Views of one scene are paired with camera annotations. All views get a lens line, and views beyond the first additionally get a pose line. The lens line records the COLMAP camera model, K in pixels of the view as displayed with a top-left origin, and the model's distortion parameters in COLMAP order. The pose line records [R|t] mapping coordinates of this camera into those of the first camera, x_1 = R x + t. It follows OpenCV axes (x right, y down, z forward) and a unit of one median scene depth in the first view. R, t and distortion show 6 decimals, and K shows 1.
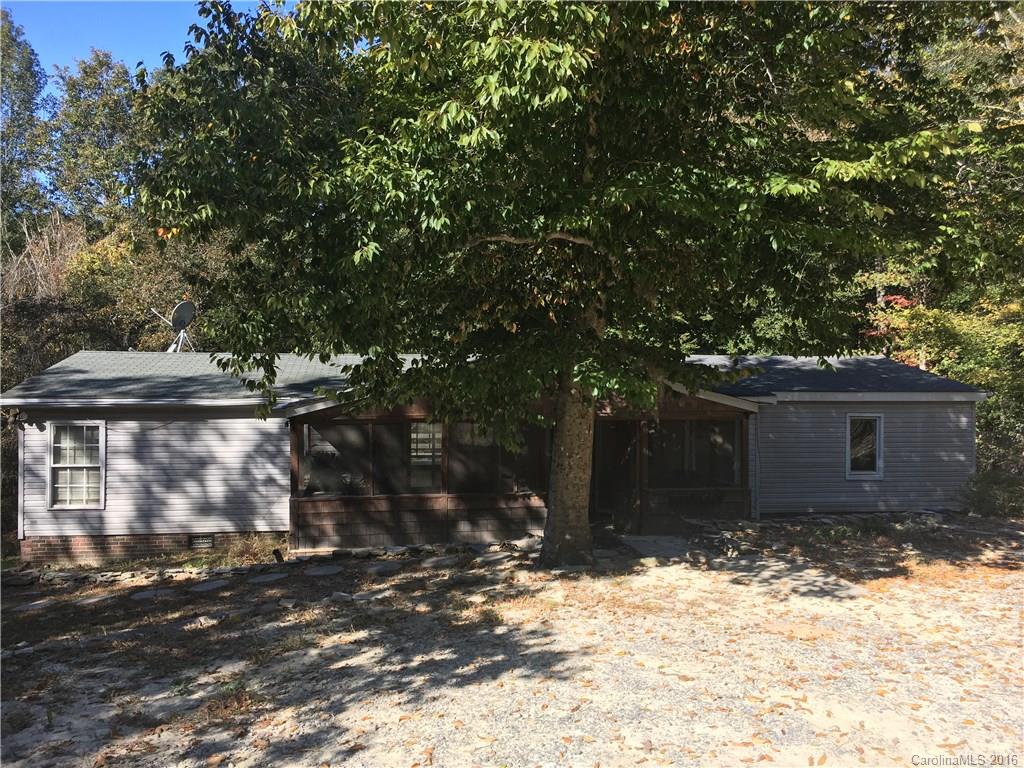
lens RADIAL K [[877.2, 0, 508.5], [0, 877.2, 364.1], [0, 0, 1]] dist [0.069091, -0.105164]
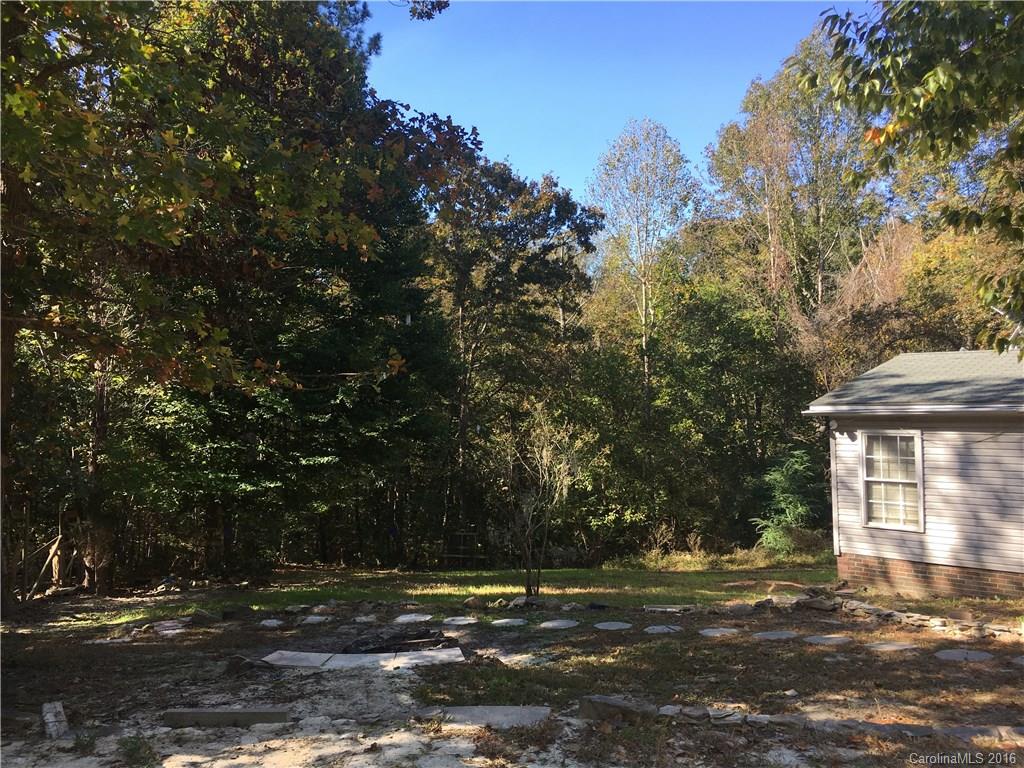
lens RADIAL K [[877.2, 0, 505.1], [0, 877.2, 377.2], [0, 0, 1]] dist [0.069091, -0.105164]
pose [[0.615829, -0.032898, -0.787193, -0.021326], [0.035944, 0.999261, -0.013641, 0.008844], [0.787060, -0.019894, 0.616556, 0.146092]]
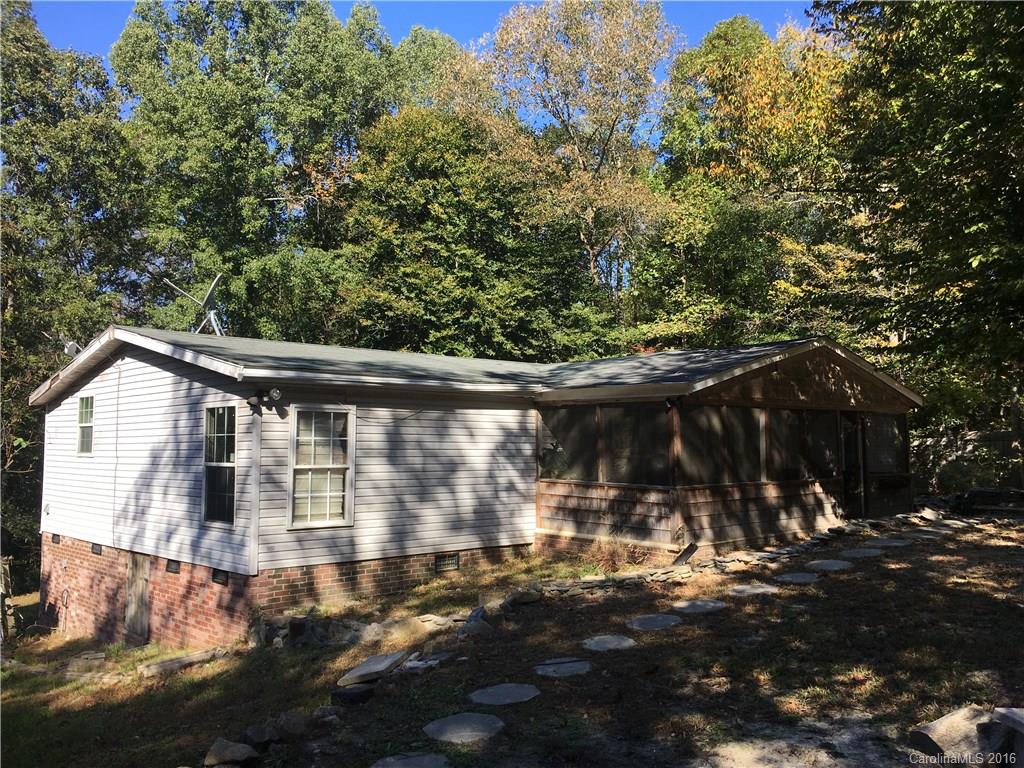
lens RADIAL K [[877.2, 0, 511.0], [0, 877.2, 379.7], [0, 0, 1]] dist [0.069091, -0.105164]
pose [[0.823964, 0.043421, 0.564975, -0.767279], [-0.010519, 0.998060, -0.061365, 0.085610], [-0.566544, 0.044620, 0.822823, 0.316295]]
